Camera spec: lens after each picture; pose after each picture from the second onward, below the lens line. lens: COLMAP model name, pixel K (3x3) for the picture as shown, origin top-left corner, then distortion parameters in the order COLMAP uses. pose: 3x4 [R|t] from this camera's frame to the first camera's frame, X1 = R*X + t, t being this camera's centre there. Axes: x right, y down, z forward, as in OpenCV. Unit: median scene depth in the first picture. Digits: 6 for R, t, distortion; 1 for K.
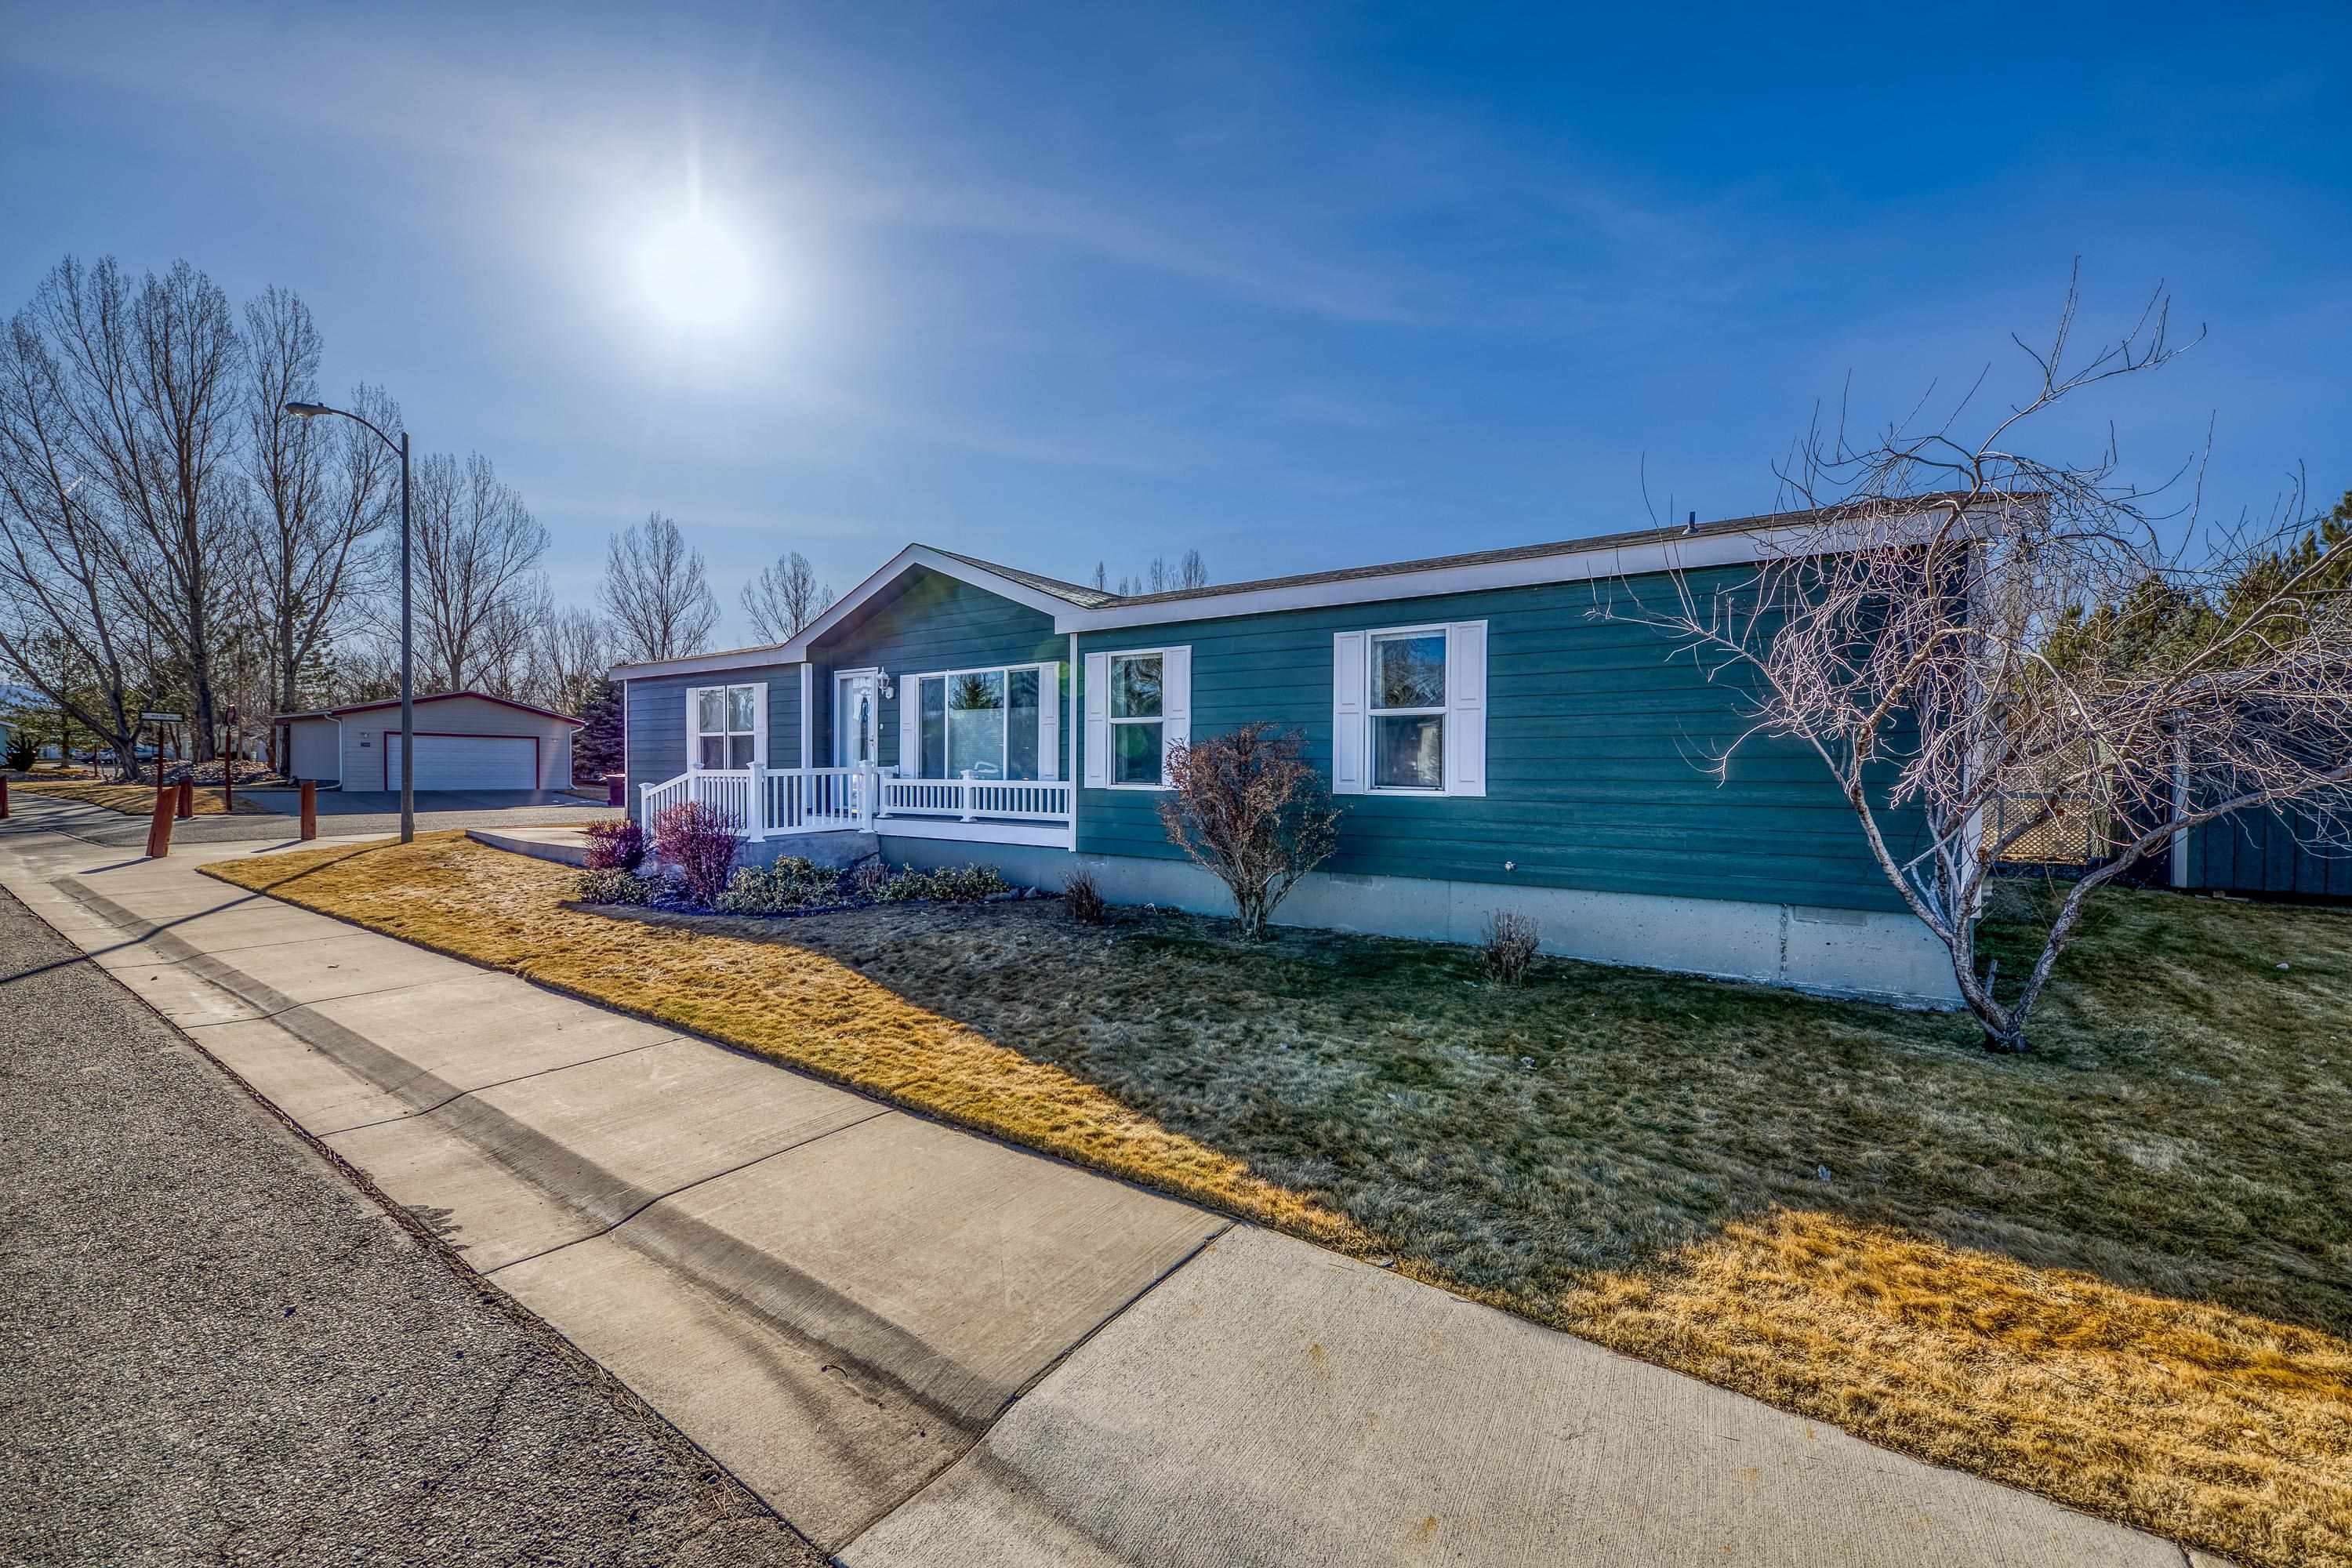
lens RADIAL K [[899.8, 0, 1168.7], [0, 899.8, 770.7], [0, 0, 1]] dist [0.003718, -0.000555]
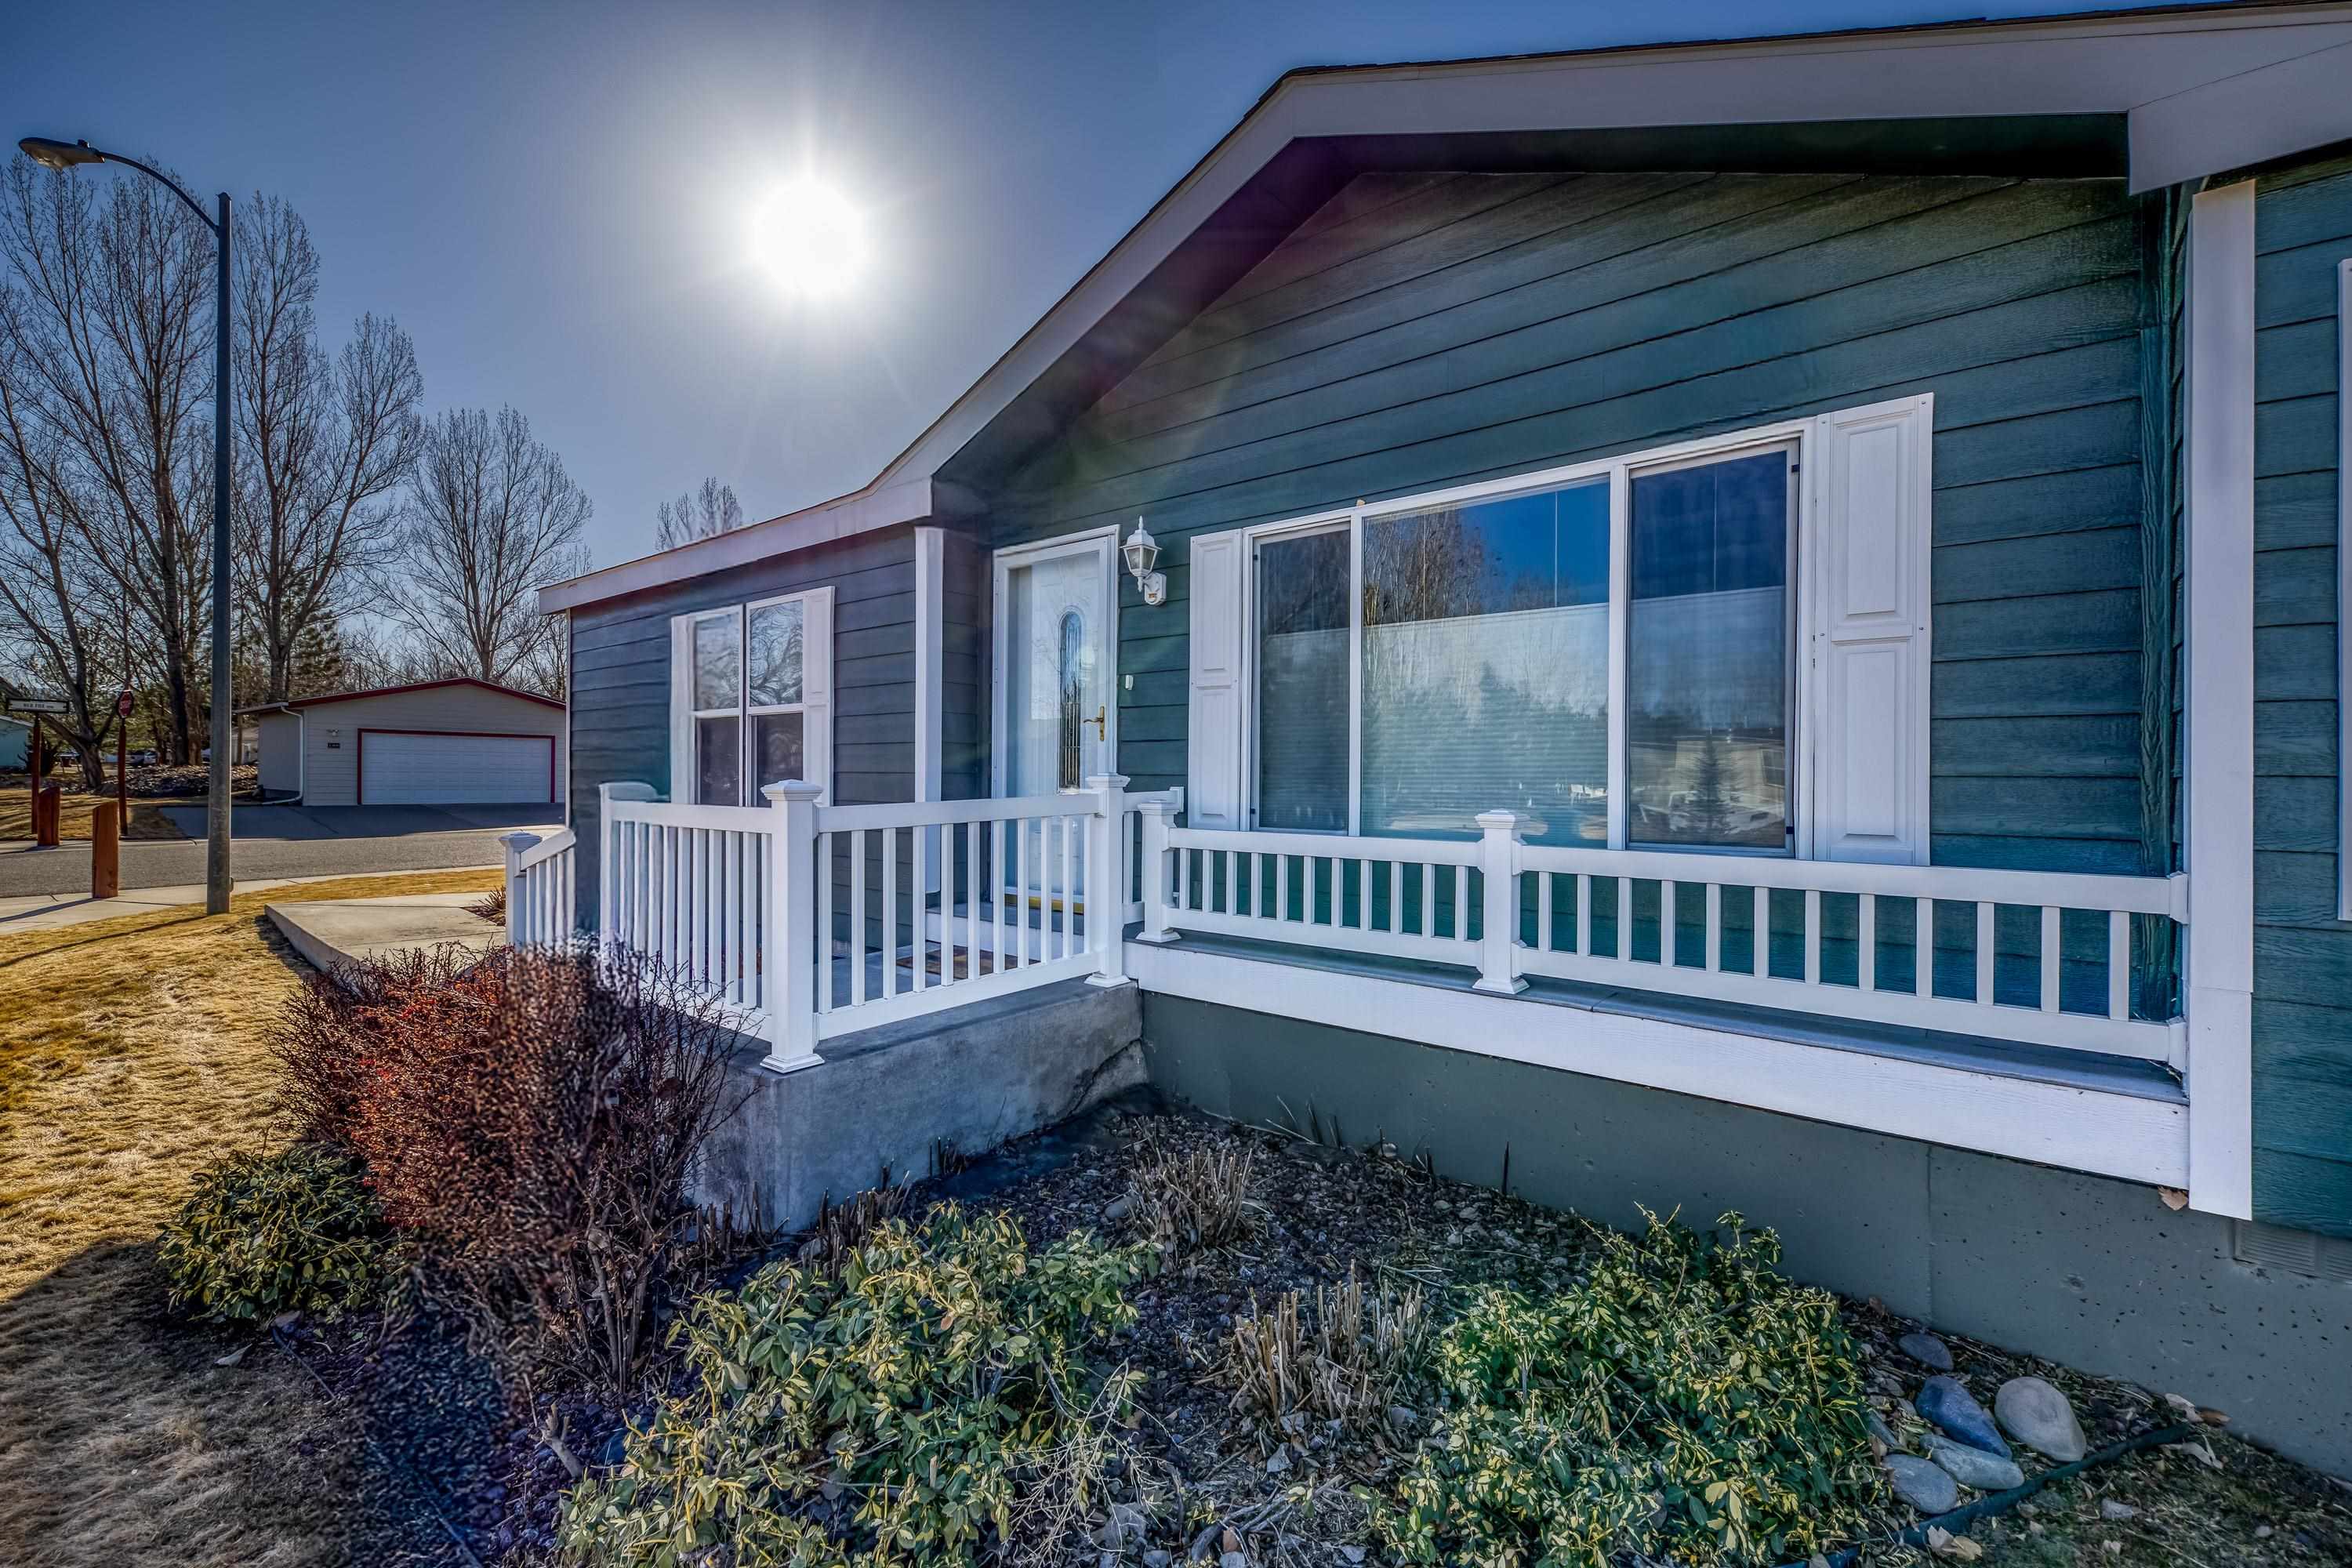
lens RADIAL K [[983.8, 0, 1172.8], [0, 983.8, 775.4], [0, 0, 1]] dist [0.001524, 0.001215]
pose [[0.996030, 0.003790, -0.088935, -0.256355], [-0.004133, 0.999985, -0.003669, -0.009224], [0.088919, 0.004022, 0.996031, 0.578562]]
